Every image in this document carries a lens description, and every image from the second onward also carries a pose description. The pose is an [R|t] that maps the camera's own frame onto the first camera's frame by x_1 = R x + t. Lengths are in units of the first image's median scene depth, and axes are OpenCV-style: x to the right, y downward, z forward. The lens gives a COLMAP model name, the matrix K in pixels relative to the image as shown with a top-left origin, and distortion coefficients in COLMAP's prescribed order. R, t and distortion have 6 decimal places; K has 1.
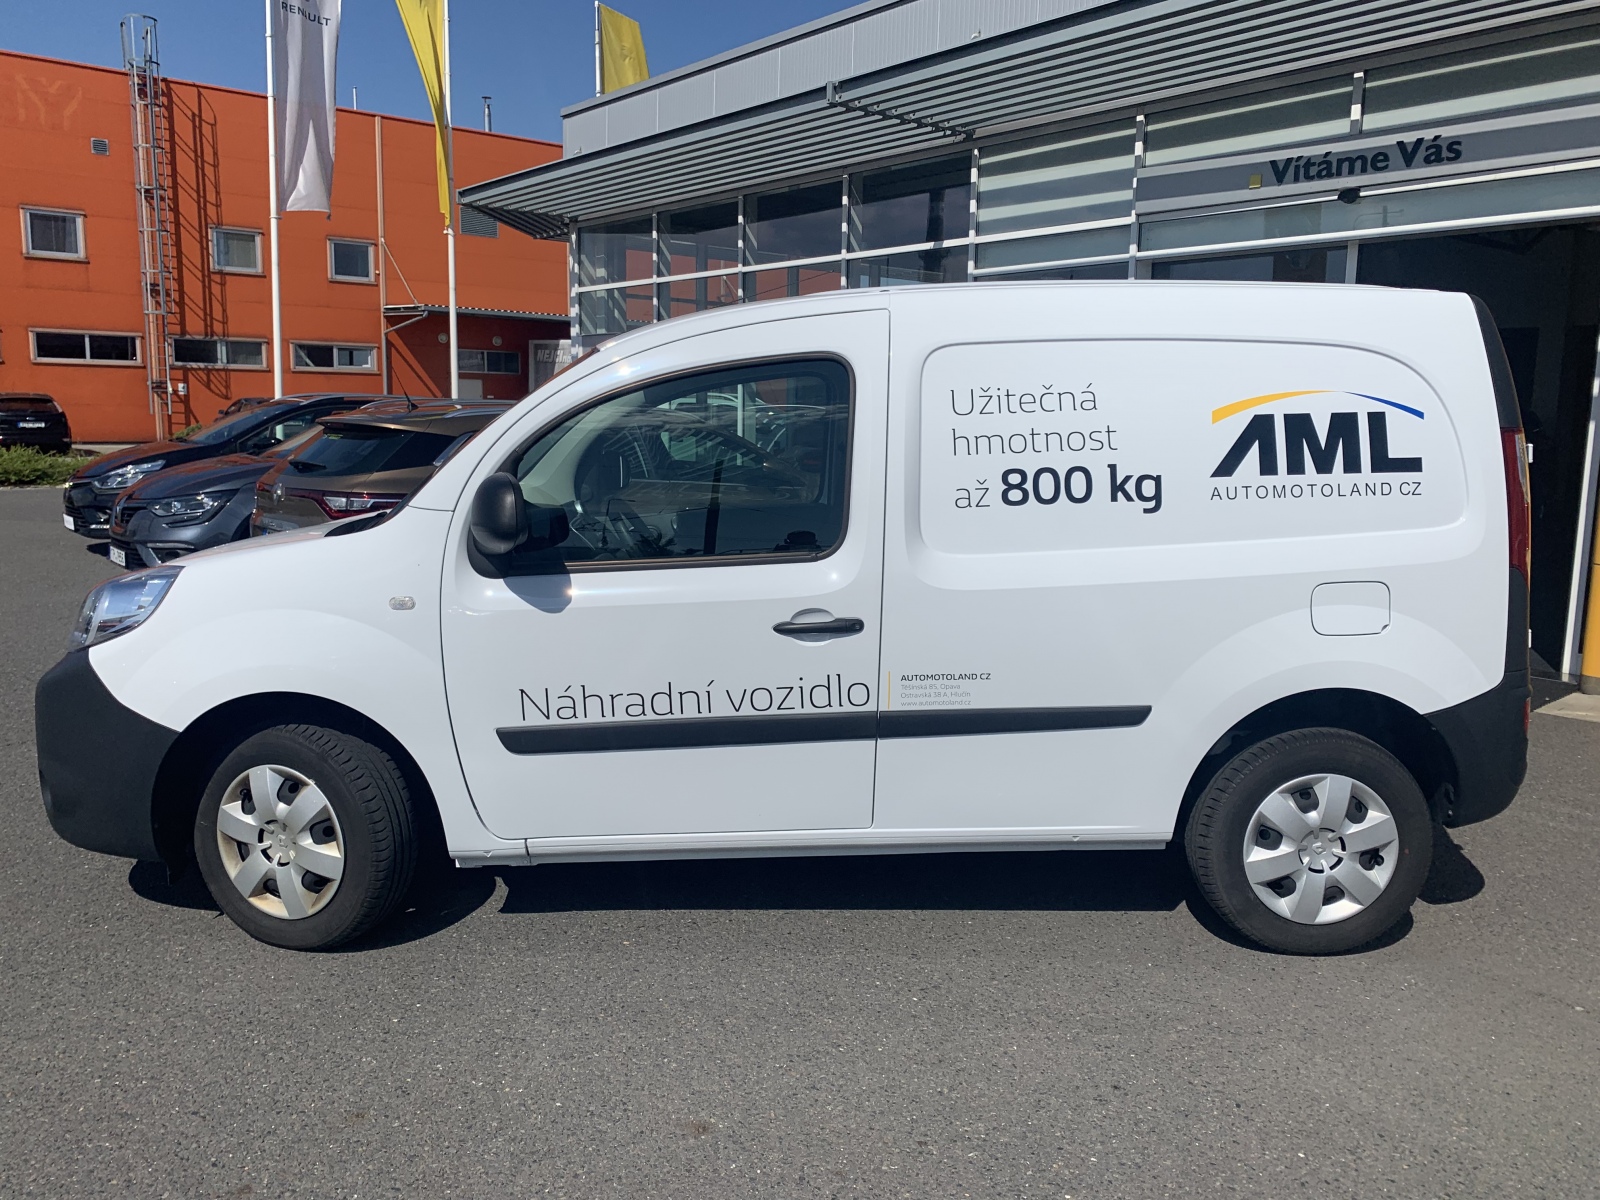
lens RADIAL K [[1226.7, 0, 800.2], [0, 1226.7, 601.2], [0, 0, 1]] dist [0.020290, -0.012812]
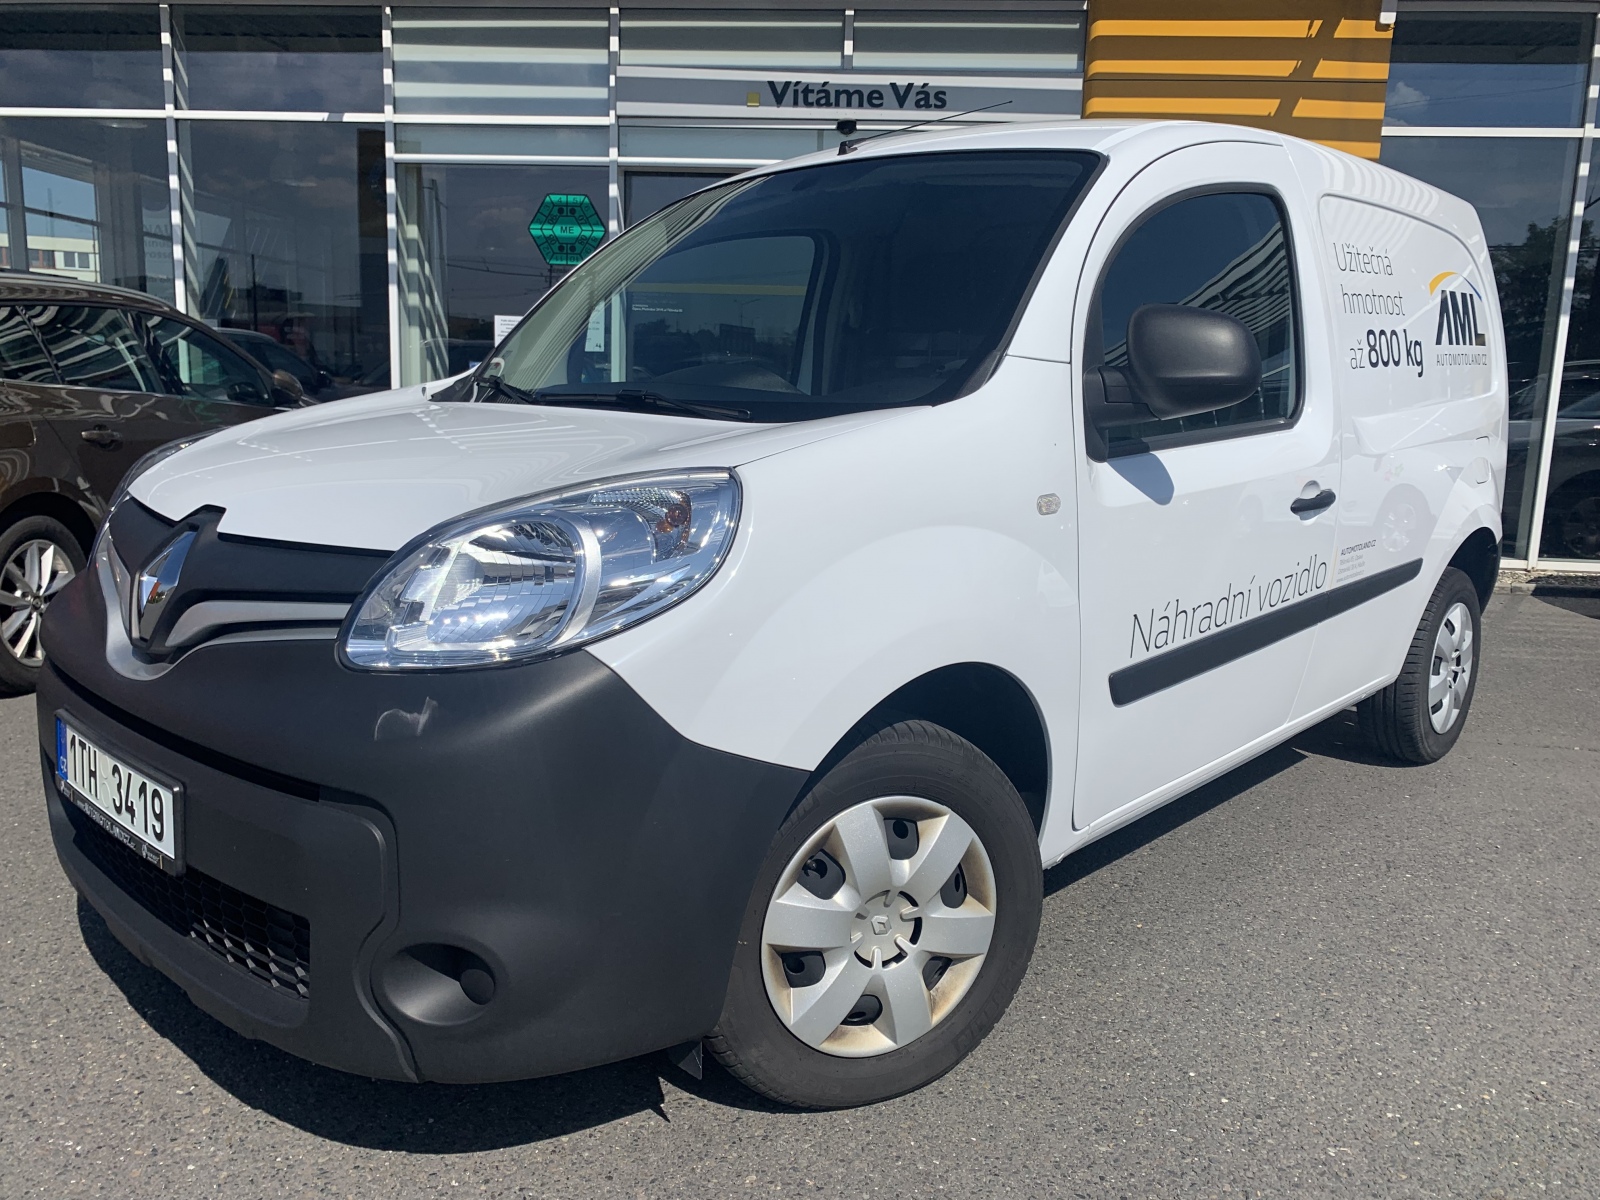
lens RADIAL K [[1226.7, 0, 789.1], [0, 1226.7, 599.7], [0, 0, 1]] dist [0.020290, -0.012812]
pose [[0.708395, -0.116791, 0.696087, -0.395001], [0.091458, 0.993089, 0.073549, -0.003932], [-0.699866, 0.011561, 0.714180, 0.283736]]
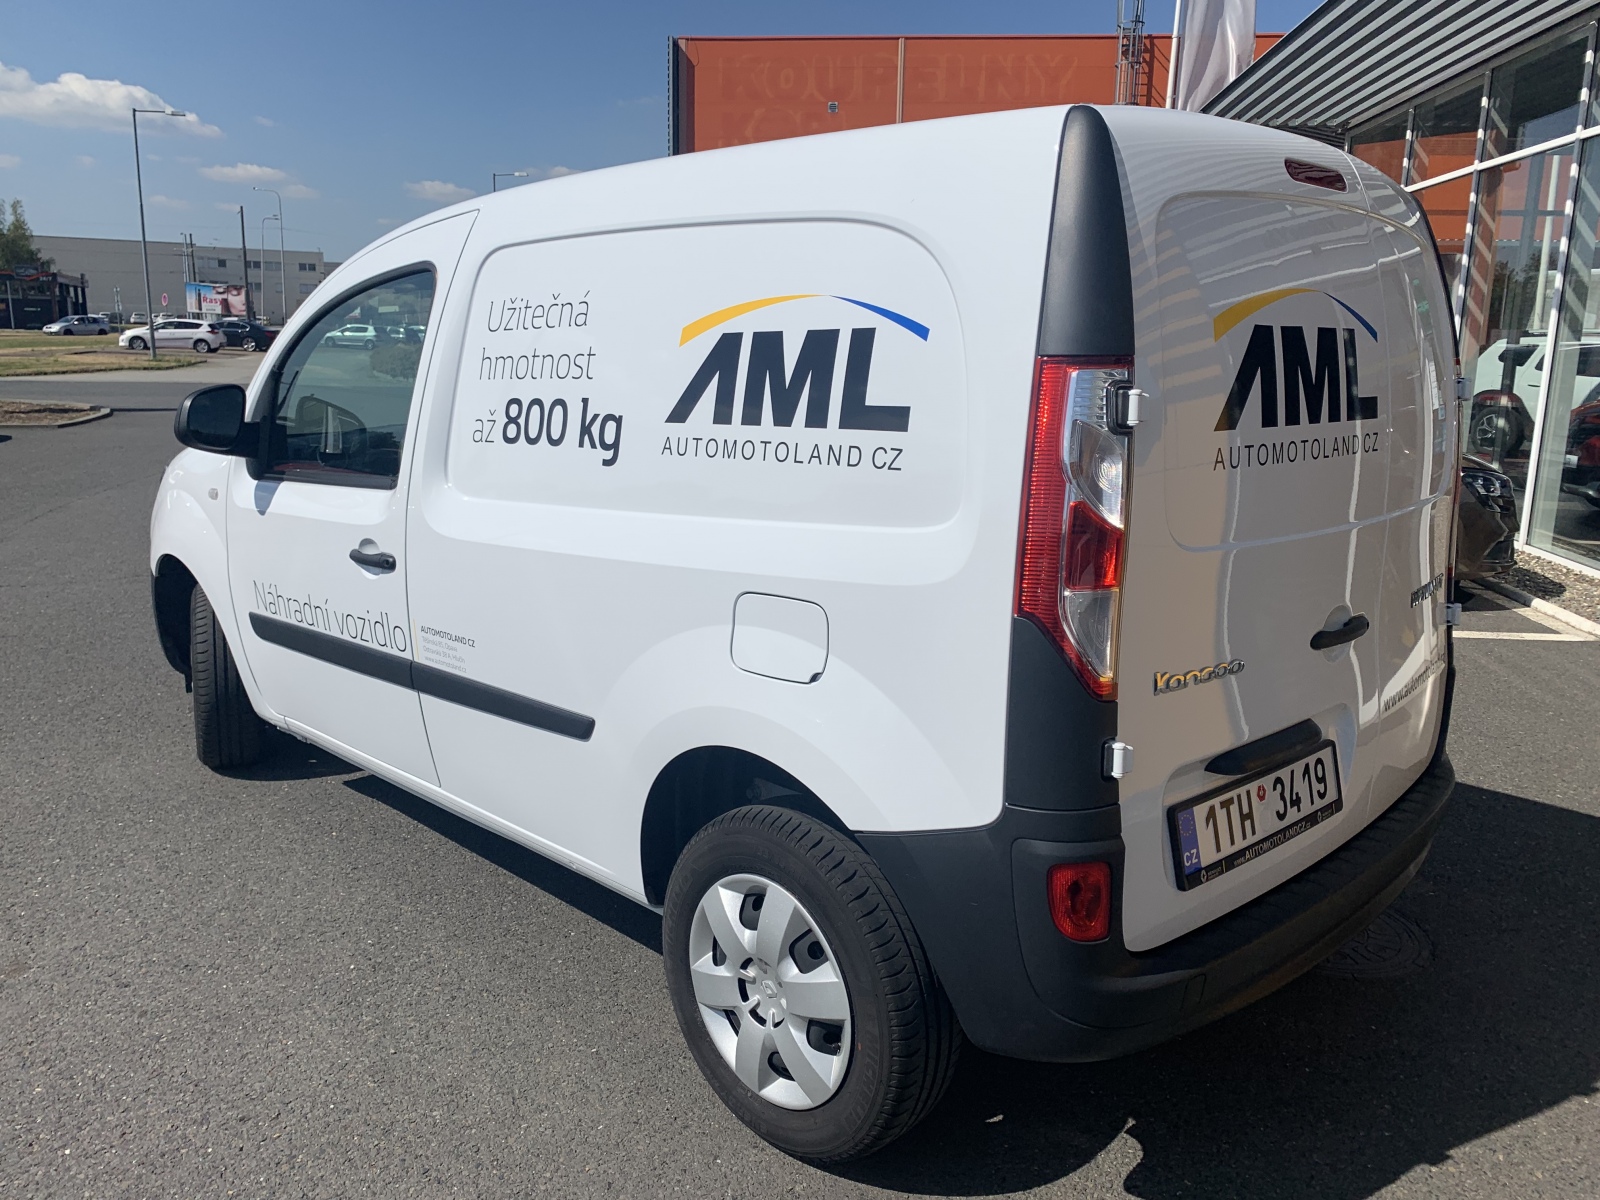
lens RADIAL K [[1226.7, 0, 812.3], [0, 1226.7, 611.4], [0, 0, 1]] dist [0.020290, -0.012812]
pose [[0.698741, 0.158447, -0.697607, 0.411596], [-0.123803, 0.987232, 0.100226, -0.034030], [0.704581, 0.016334, 0.709436, 0.256097]]
